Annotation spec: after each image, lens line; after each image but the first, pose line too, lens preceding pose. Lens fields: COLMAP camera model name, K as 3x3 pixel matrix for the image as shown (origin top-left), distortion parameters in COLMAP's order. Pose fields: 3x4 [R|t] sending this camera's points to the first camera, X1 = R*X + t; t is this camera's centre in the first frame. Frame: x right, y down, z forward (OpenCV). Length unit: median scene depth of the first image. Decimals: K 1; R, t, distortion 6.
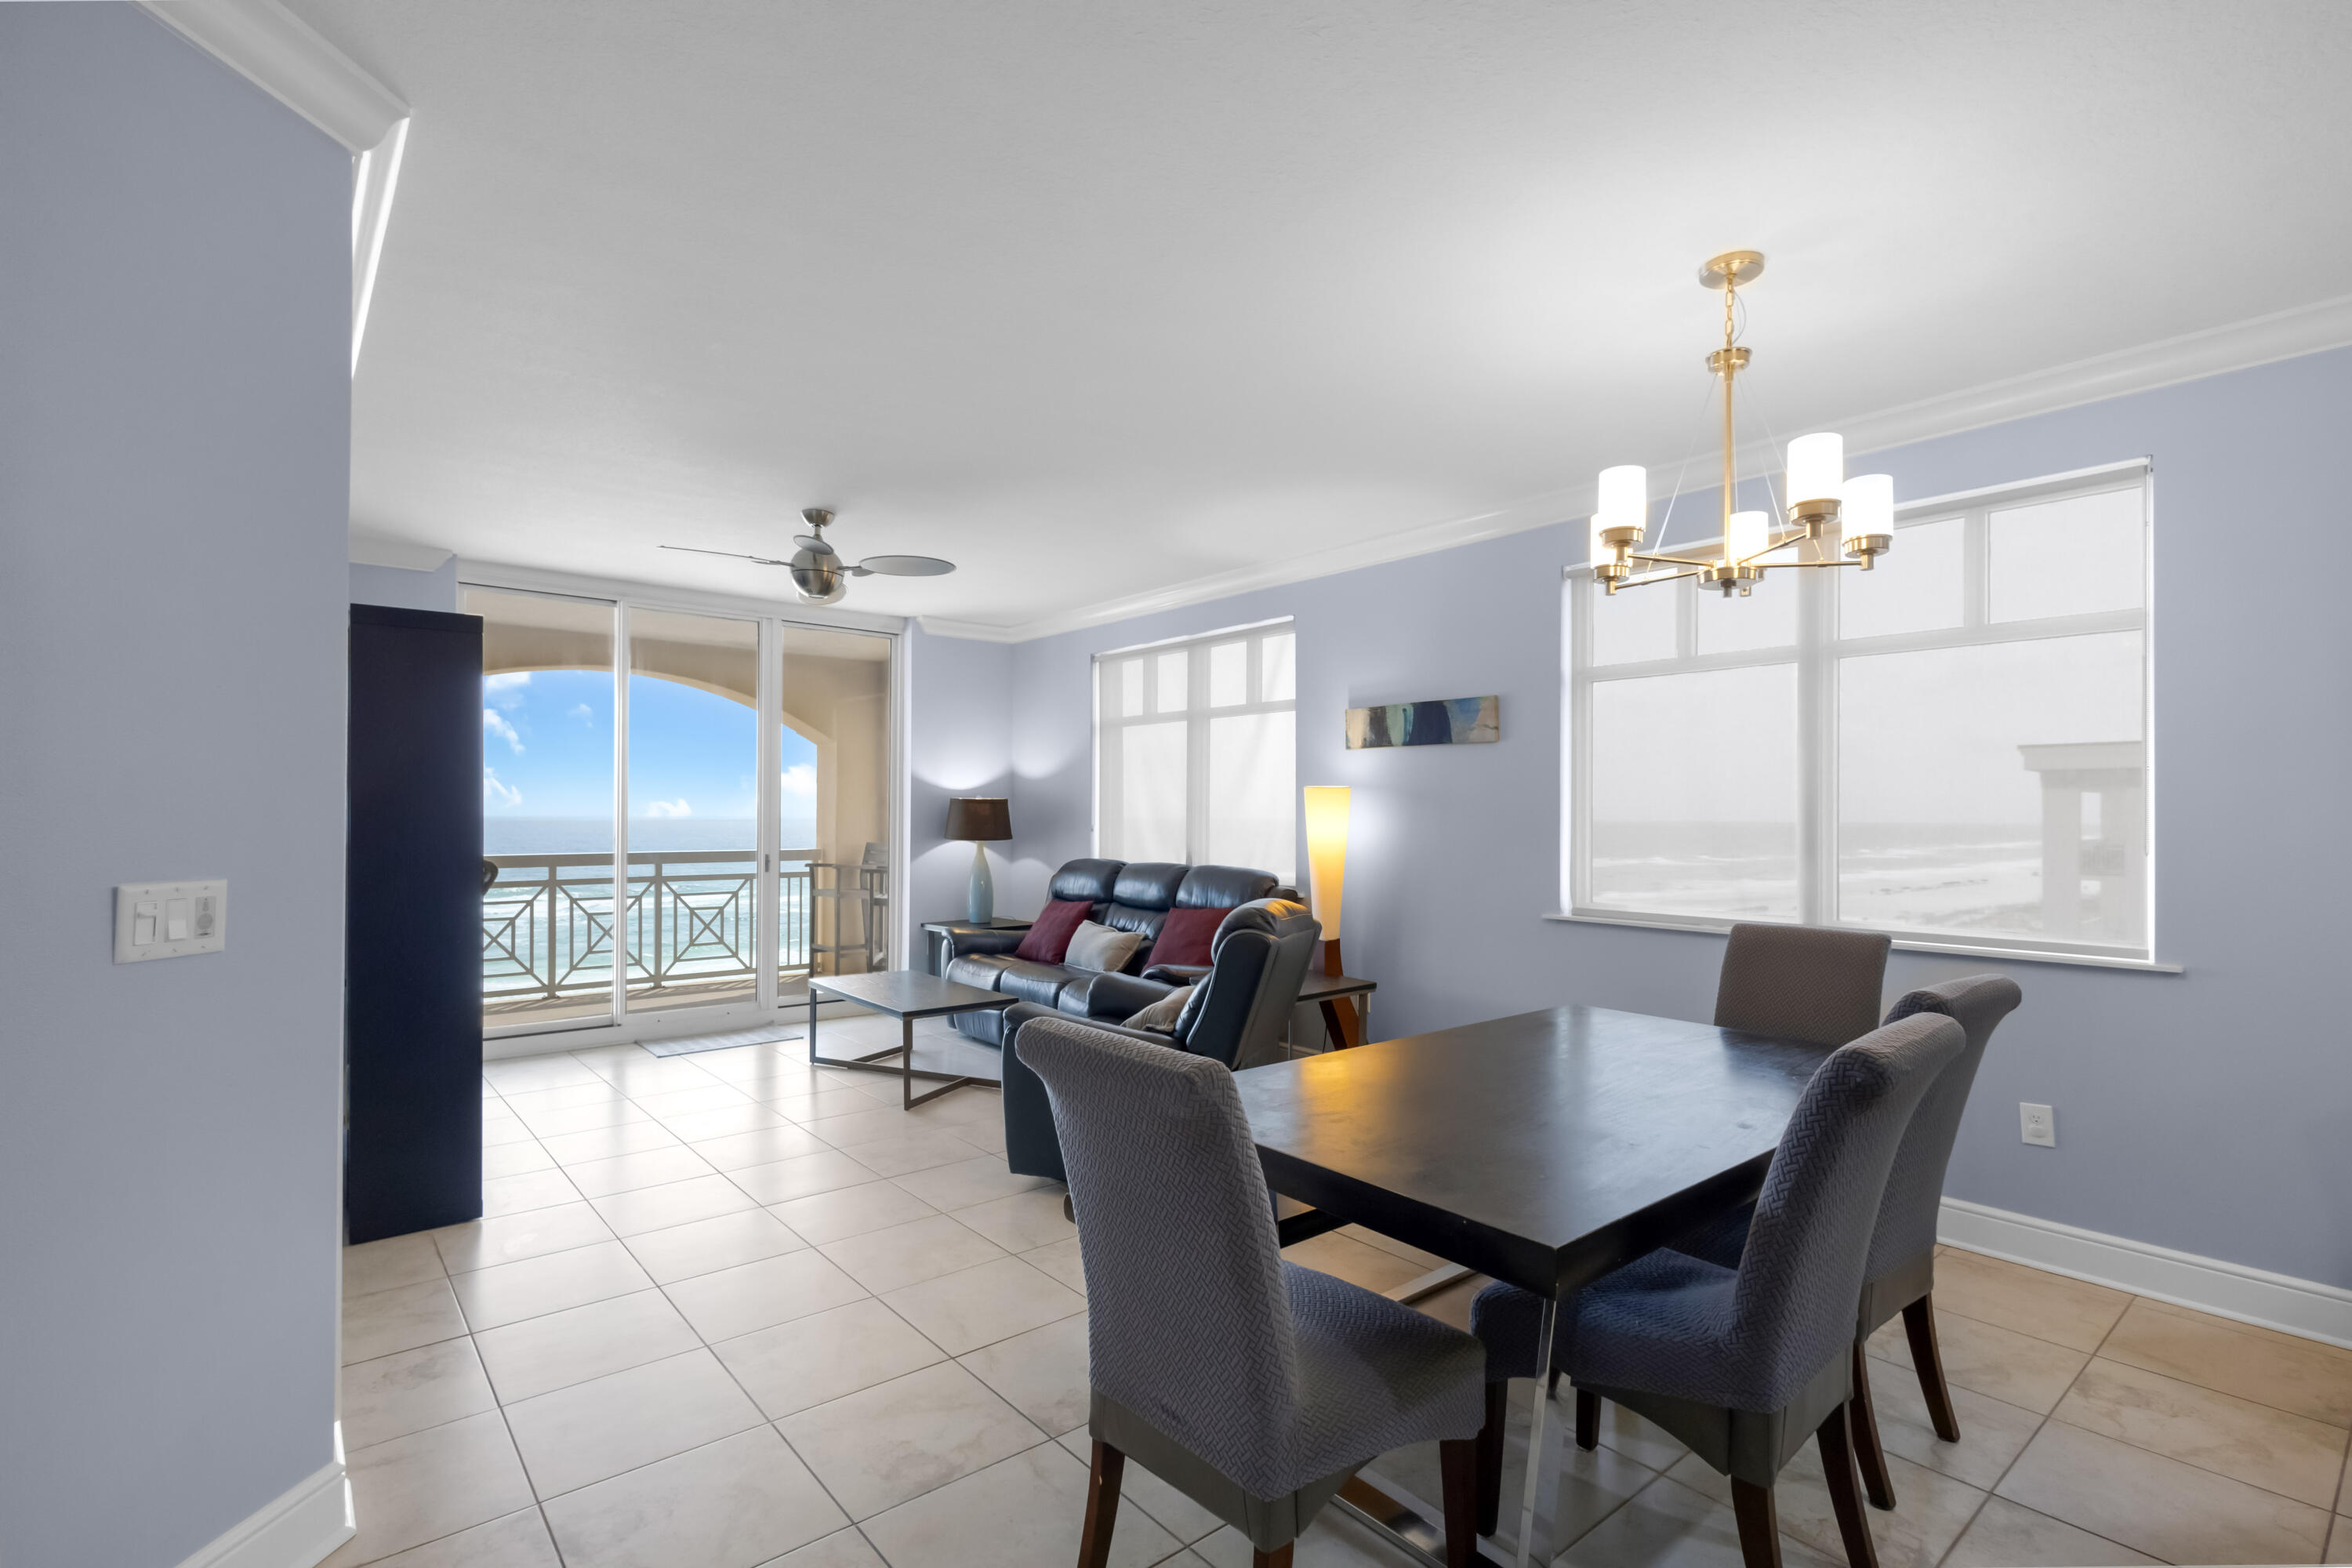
lens RADIAL K [[1094.2, 0, 1168.8], [0, 1094.2, 806.4], [0, 0, 1]] dist [-0.025975, -0.000167]
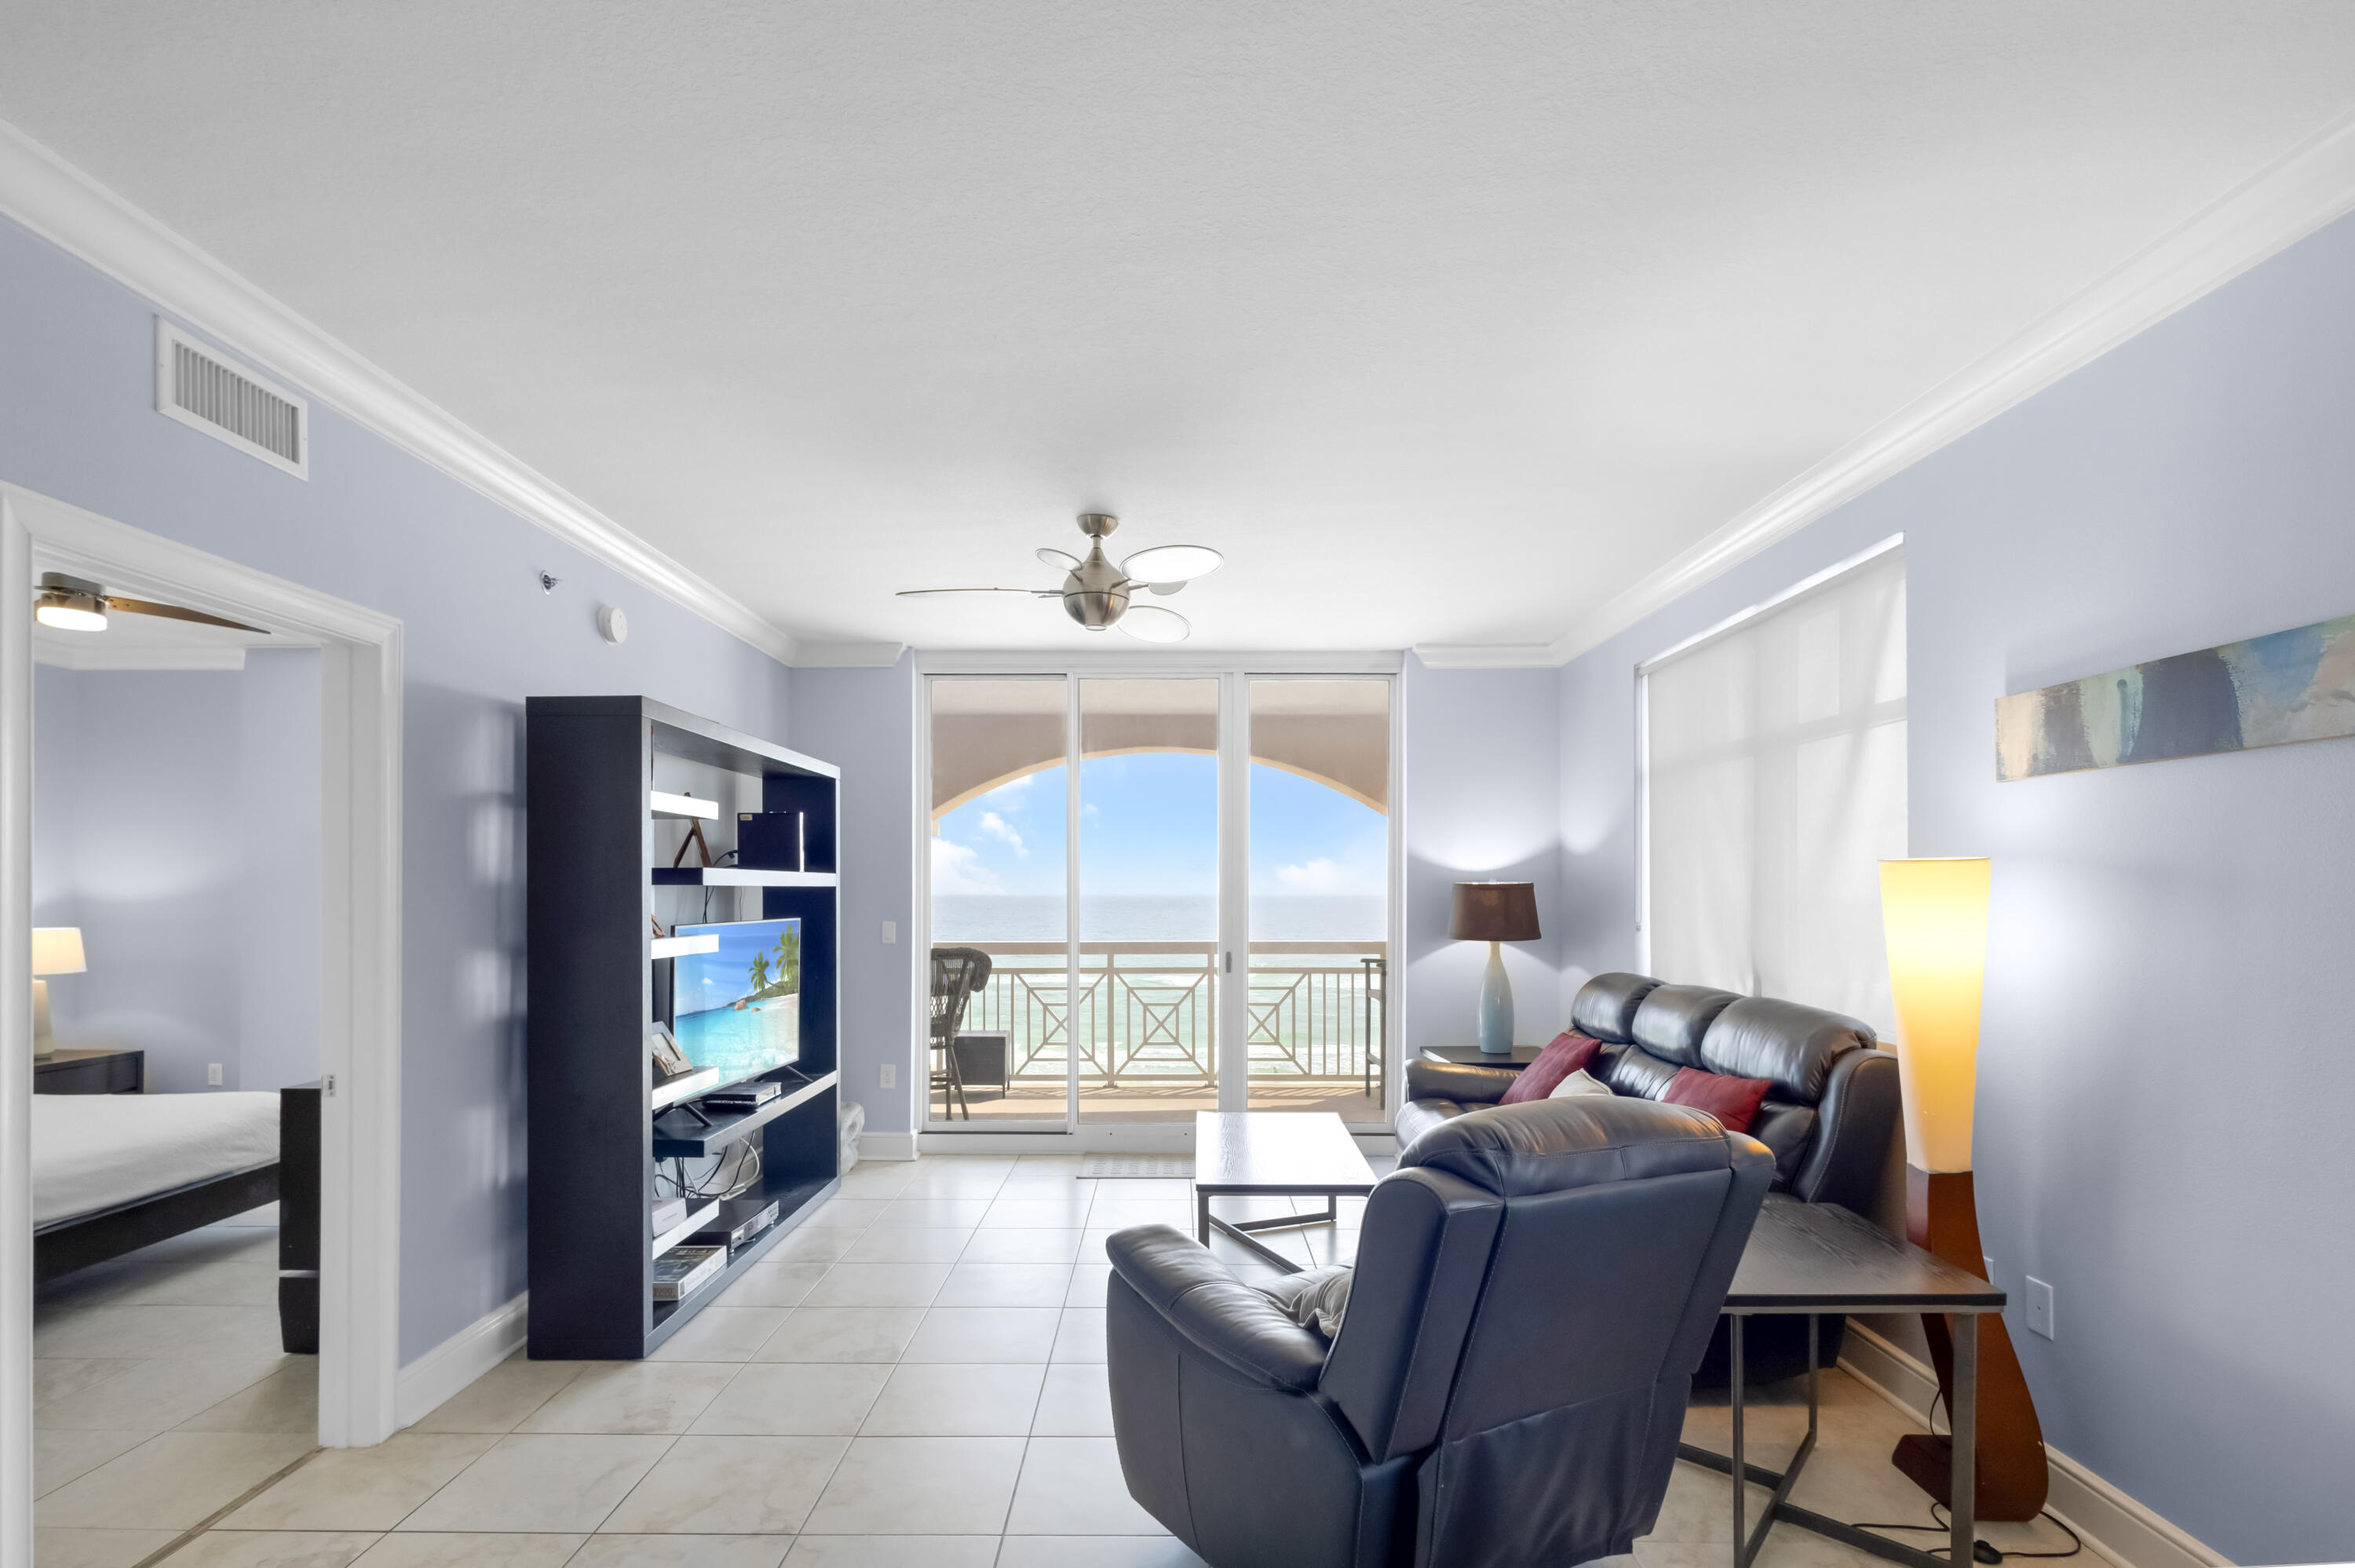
lens RADIAL K [[1131.8, 0, 1151.5], [0, 1131.8, 891.6], [0, 0, 1]] dist [-0.000365, 0.000112]
pose [[0.755500, -0.003663, -0.655139, 0.173388], [0.008049, 0.999961, 0.003692, -0.006718], [0.655099, -0.008062, 0.755500, 0.312229]]
